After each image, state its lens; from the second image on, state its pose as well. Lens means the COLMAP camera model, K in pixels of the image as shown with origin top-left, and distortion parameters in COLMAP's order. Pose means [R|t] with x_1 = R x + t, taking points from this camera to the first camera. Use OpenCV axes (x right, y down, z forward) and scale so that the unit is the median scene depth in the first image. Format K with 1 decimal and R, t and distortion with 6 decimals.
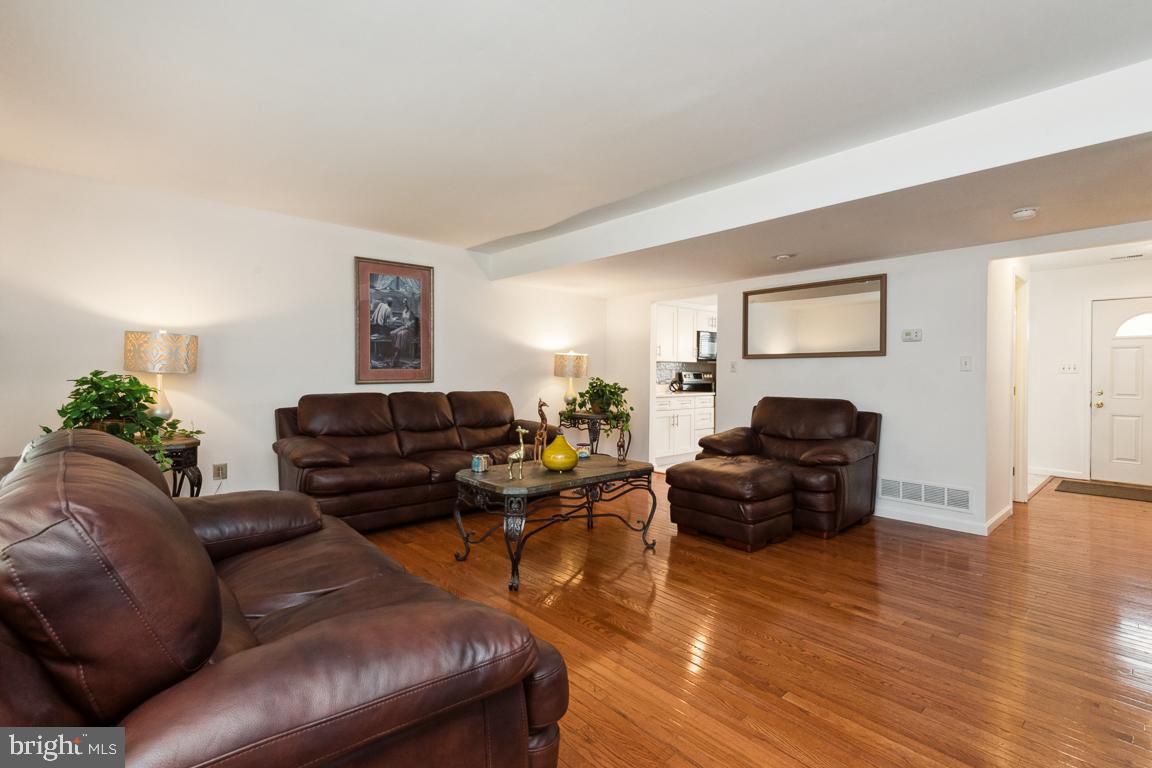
lens RADIAL K [[531.3, 0, 573.0], [0, 531.3, 406.3], [0, 0, 1]] dist [0.030859, -0.019508]
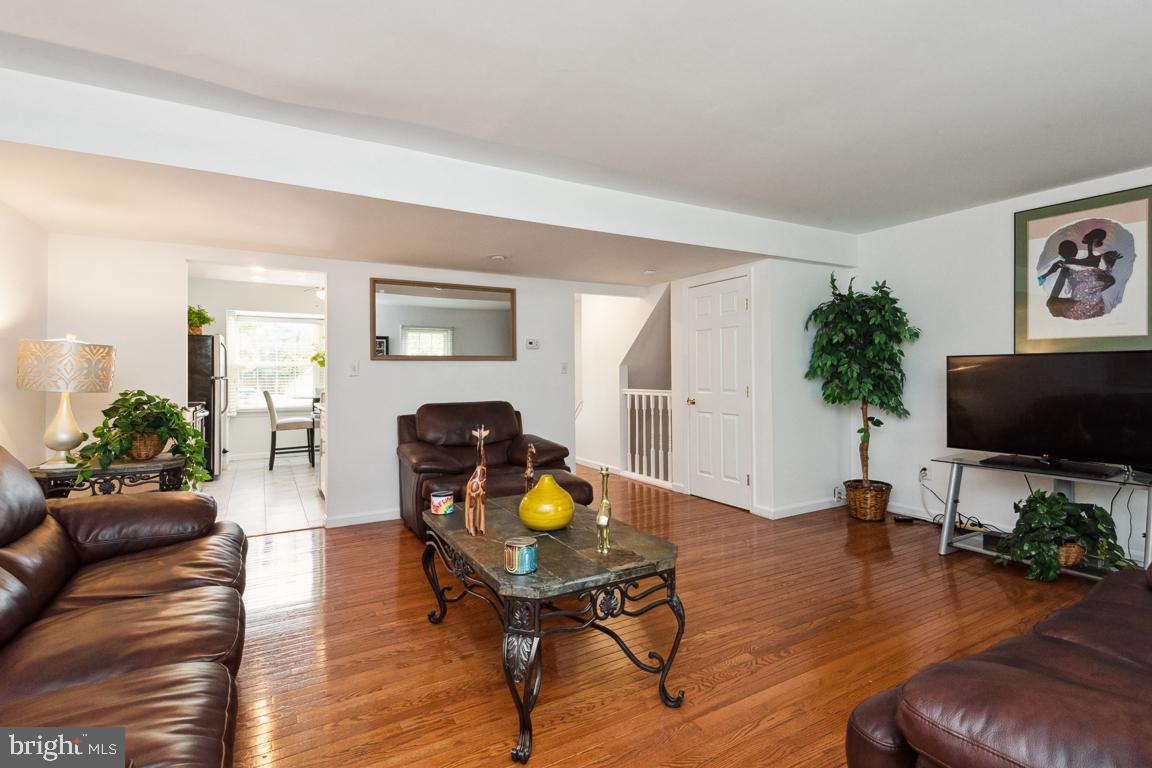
lens RADIAL K [[557.8, 0, 590.1], [0, 557.8, 371.6], [0, 0, 1]] dist [0.001303, 0.000052]
pose [[0.184141, -0.005846, 0.982883, -0.502054], [0.069442, 0.997561, -0.007076, -0.046427], [-0.980444, 0.069557, 0.184098, 0.575306]]
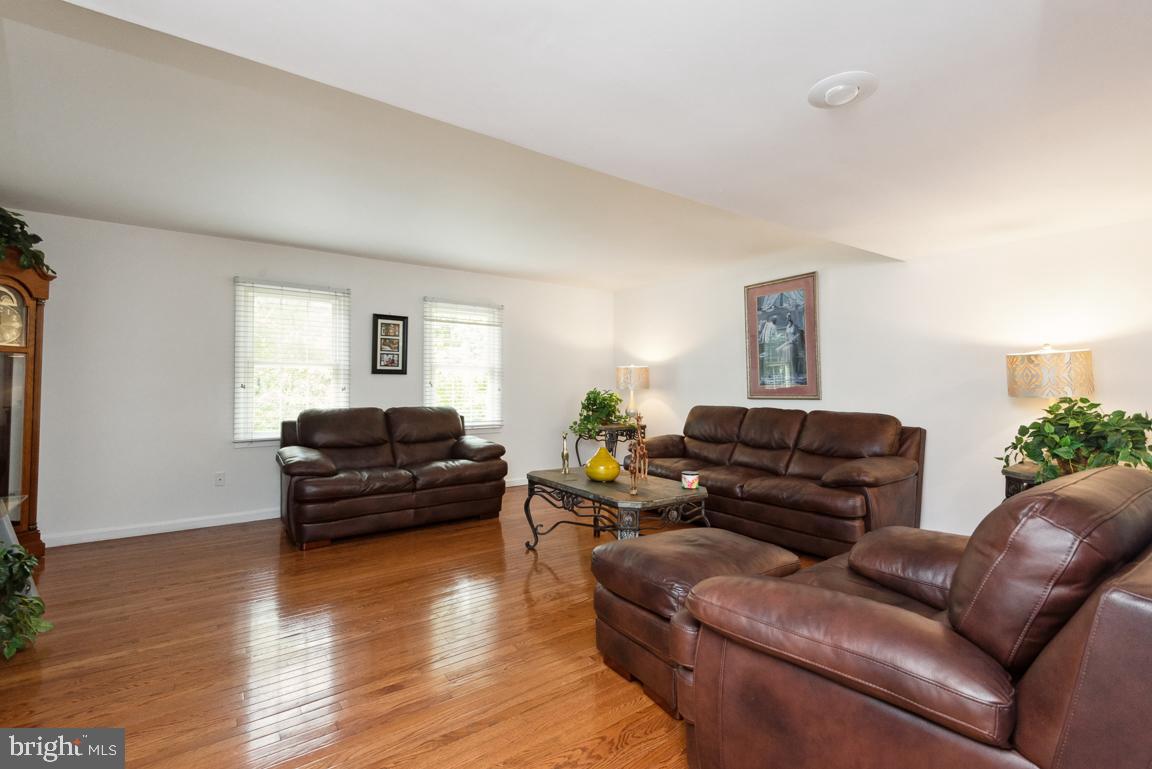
lens RADIAL K [[514.5, 0, 576.7], [0, 514.5, 380.6], [0, 0, 1]] dist [-0.000808, -0.000647]
pose [[-0.089227, -0.021131, -0.995787, 0.674136], [-0.065652, 0.997725, -0.015290, -0.039825], [0.993845, 0.064011, -0.090411, 0.726107]]
